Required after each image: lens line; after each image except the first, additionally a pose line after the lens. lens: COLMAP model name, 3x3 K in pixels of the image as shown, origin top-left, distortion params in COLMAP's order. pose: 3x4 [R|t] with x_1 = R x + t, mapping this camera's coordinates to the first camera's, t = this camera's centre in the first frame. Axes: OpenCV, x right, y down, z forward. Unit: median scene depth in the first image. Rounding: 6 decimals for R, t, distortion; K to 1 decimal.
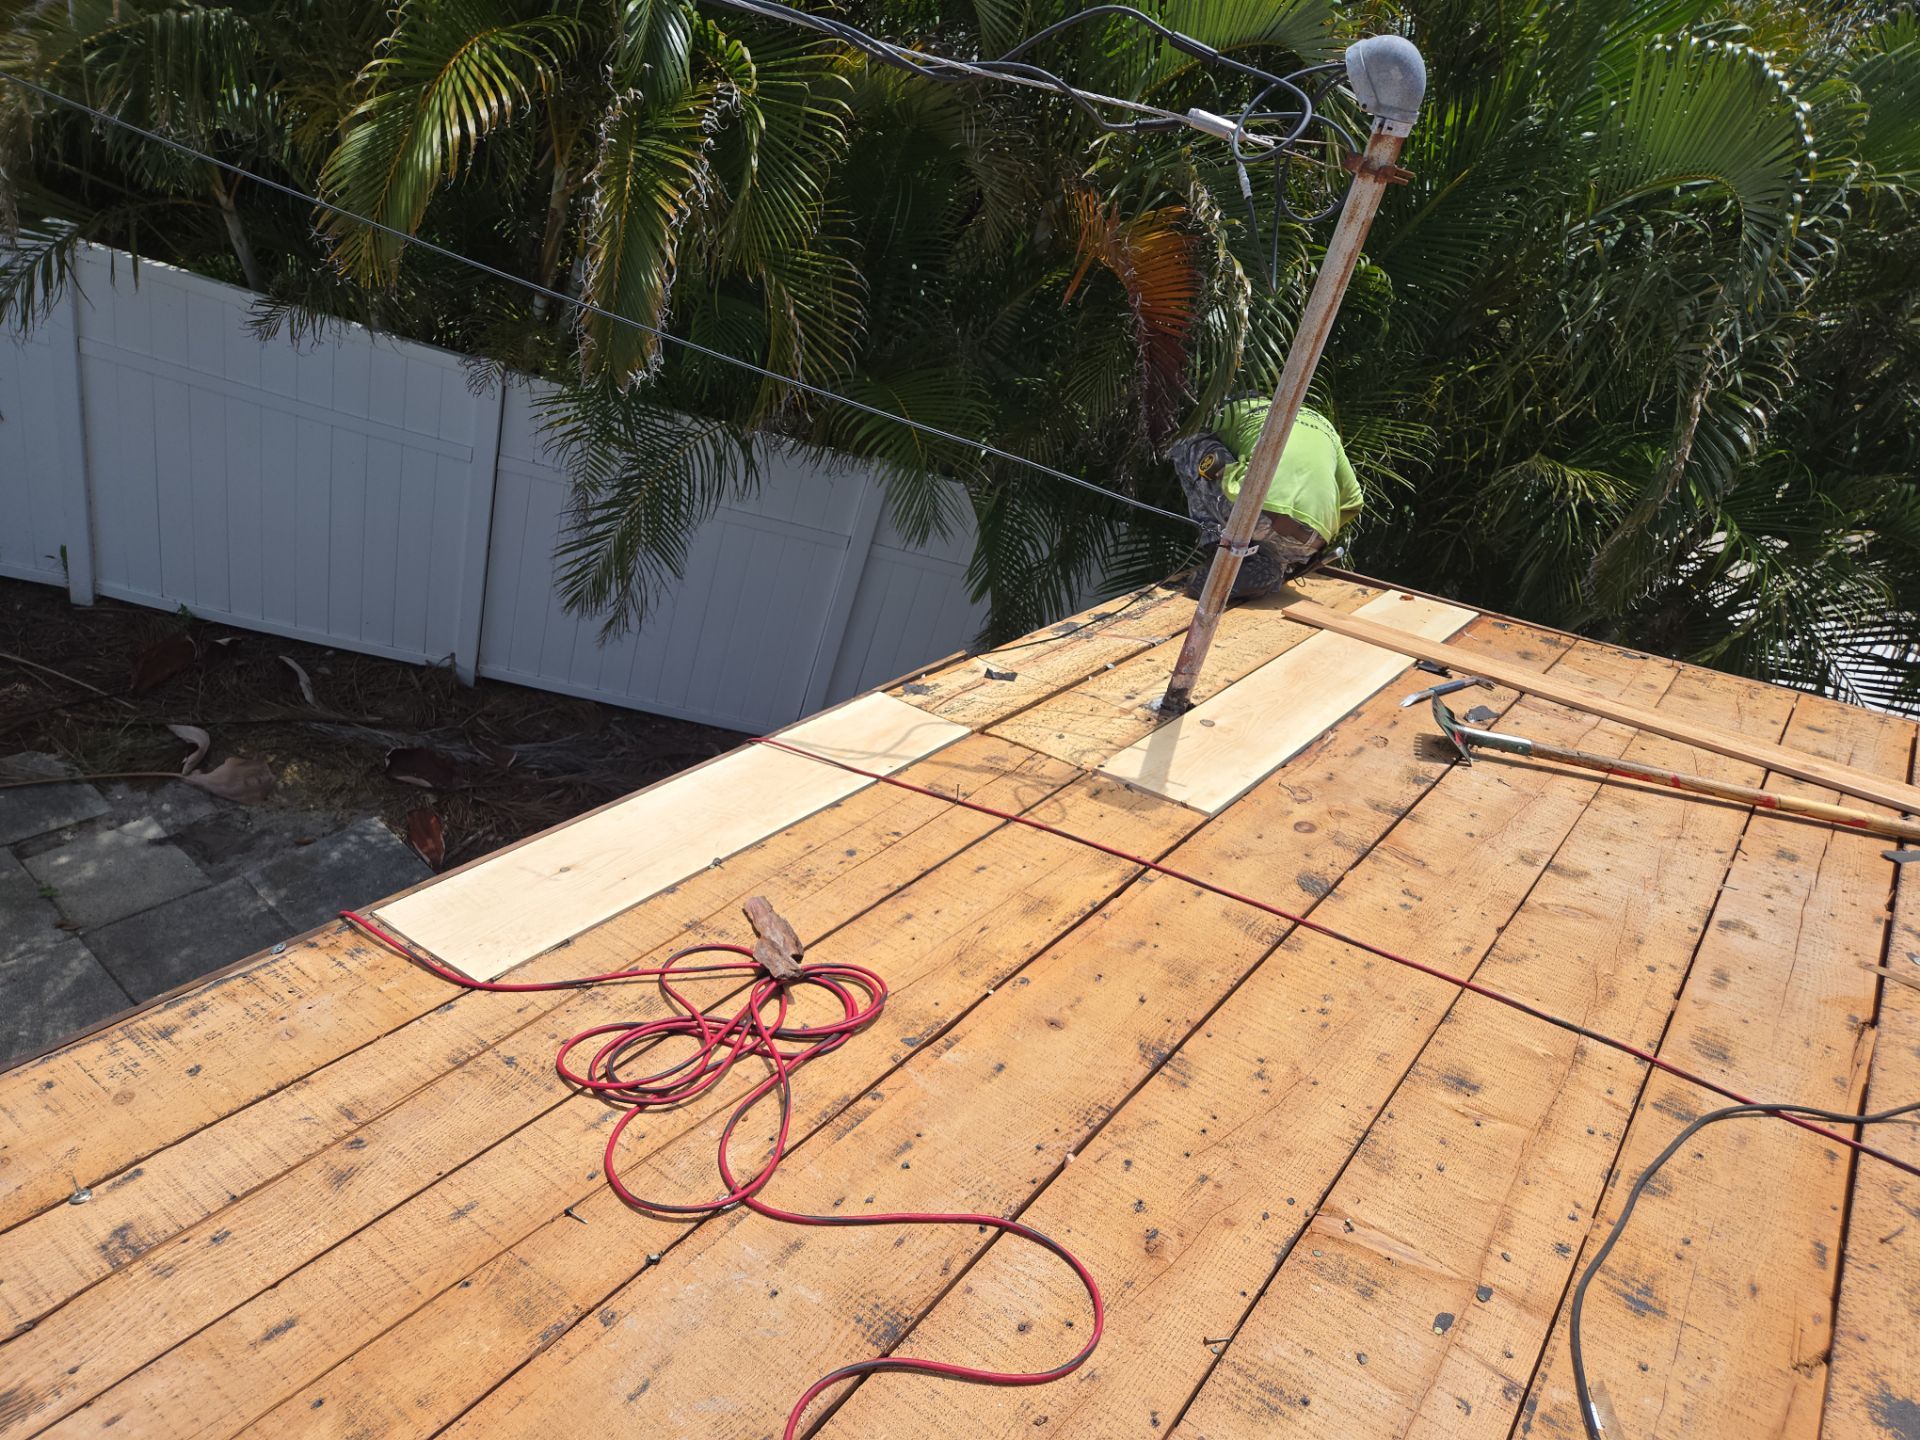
lens RADIAL K [[1298.6, 0, 965.3], [0, 1298.6, 707.6], [0, 0, 1]] dist [0.092276, -0.078015]
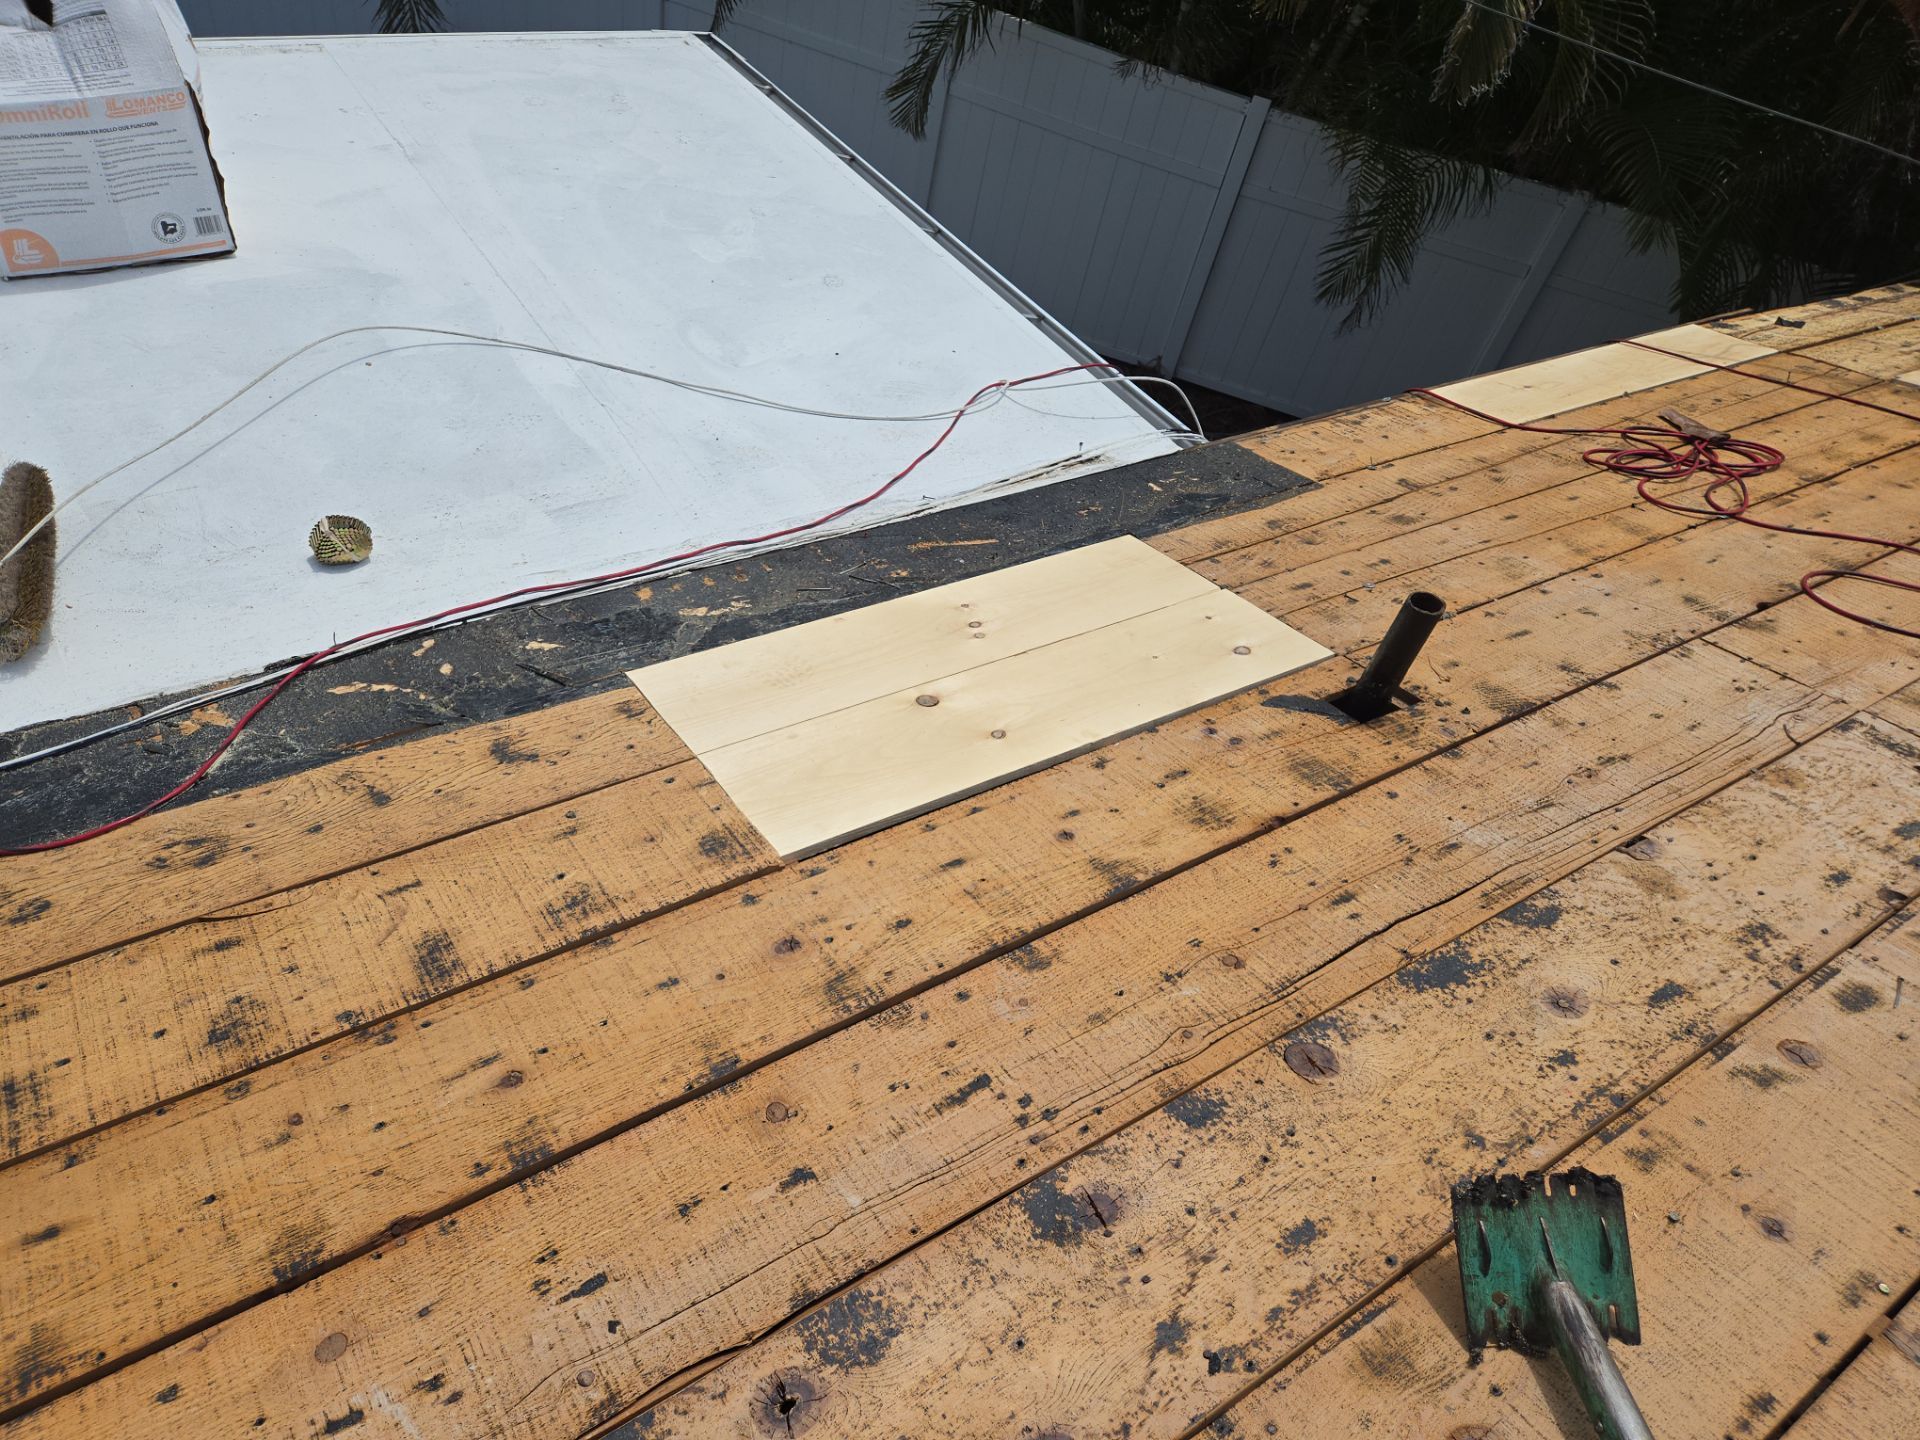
lens RADIAL K [[1298.6, 0, 965.3], [0, 1298.6, 707.6], [0, 0, 1]] dist [0.092276, -0.078015]
pose [[0.942228, 0.154058, -0.297442, -0.445407], [-0.111787, 0.981674, 0.154333, 0.361647], [0.315767, -0.112167, 0.942183, -0.826450]]
